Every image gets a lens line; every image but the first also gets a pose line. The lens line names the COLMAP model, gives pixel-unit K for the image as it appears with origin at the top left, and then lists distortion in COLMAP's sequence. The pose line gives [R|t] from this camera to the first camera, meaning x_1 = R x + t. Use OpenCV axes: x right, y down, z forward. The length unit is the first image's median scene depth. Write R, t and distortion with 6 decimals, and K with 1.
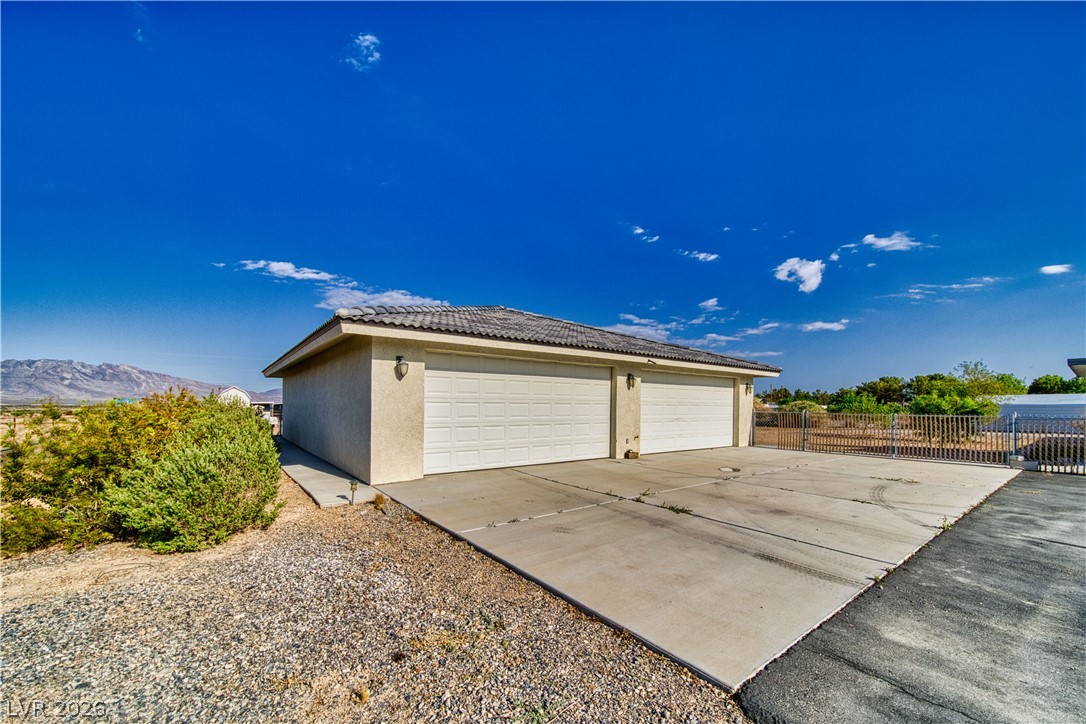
lens RADIAL K [[429.0, 0, 546.9], [0, 429.0, 405.6], [0, 0, 1]] dist [-0.003241, -0.000433]
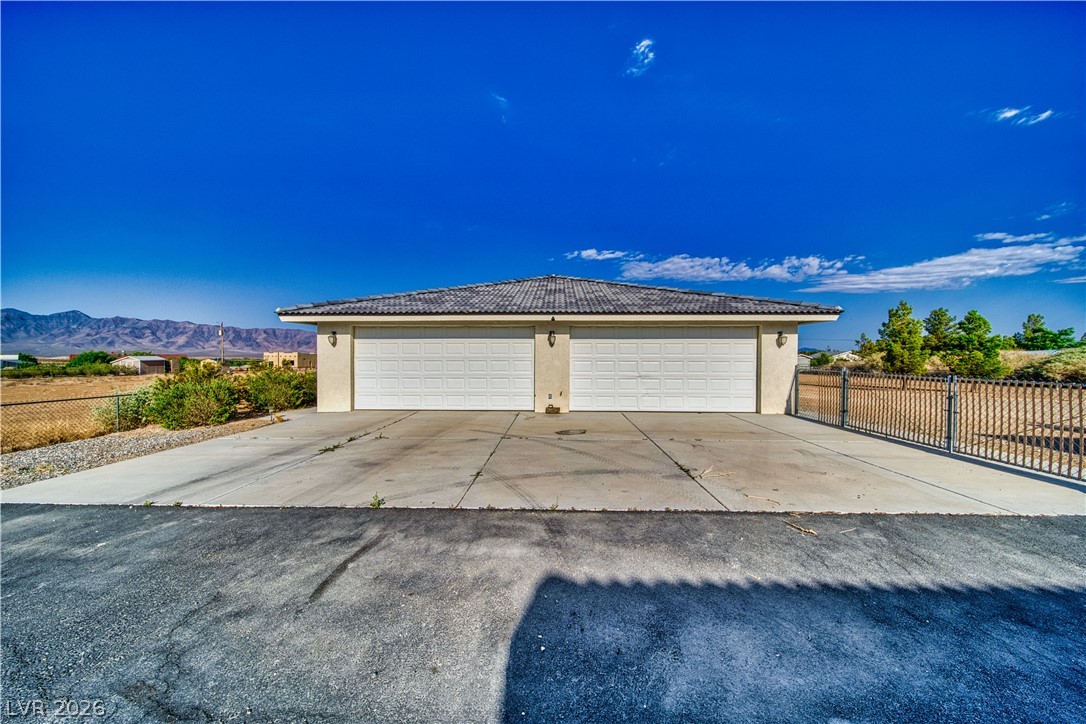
lens RADIAL K [[382.9, 0, 543.0], [0, 382.9, 362.0], [0, 0, 1]] dist [-0.001451, -0.000202]
pose [[0.772005, 0.000906, -0.635616, 0.698783], [0.004579, 0.999965, 0.006988, -0.006414], [0.635600, -0.008305, 0.771974, 0.251367]]
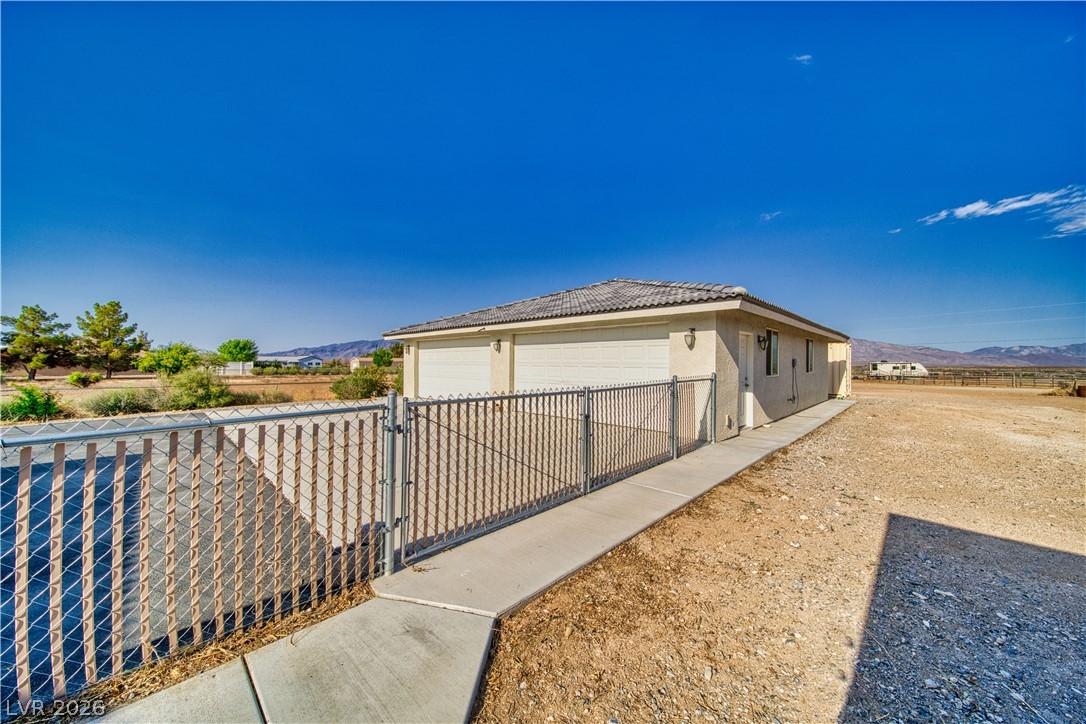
lens RADIAL K [[382.9, 0, 543.0], [0, 382.9, 362.0], [0, 0, 1]] dist [-0.001451, -0.000202]
pose [[0.143971, -0.008516, -0.989545, 1.182860], [-0.003010, 0.999955, -0.009043, 0.003036], [0.989577, 0.004280, 0.143938, 0.846521]]
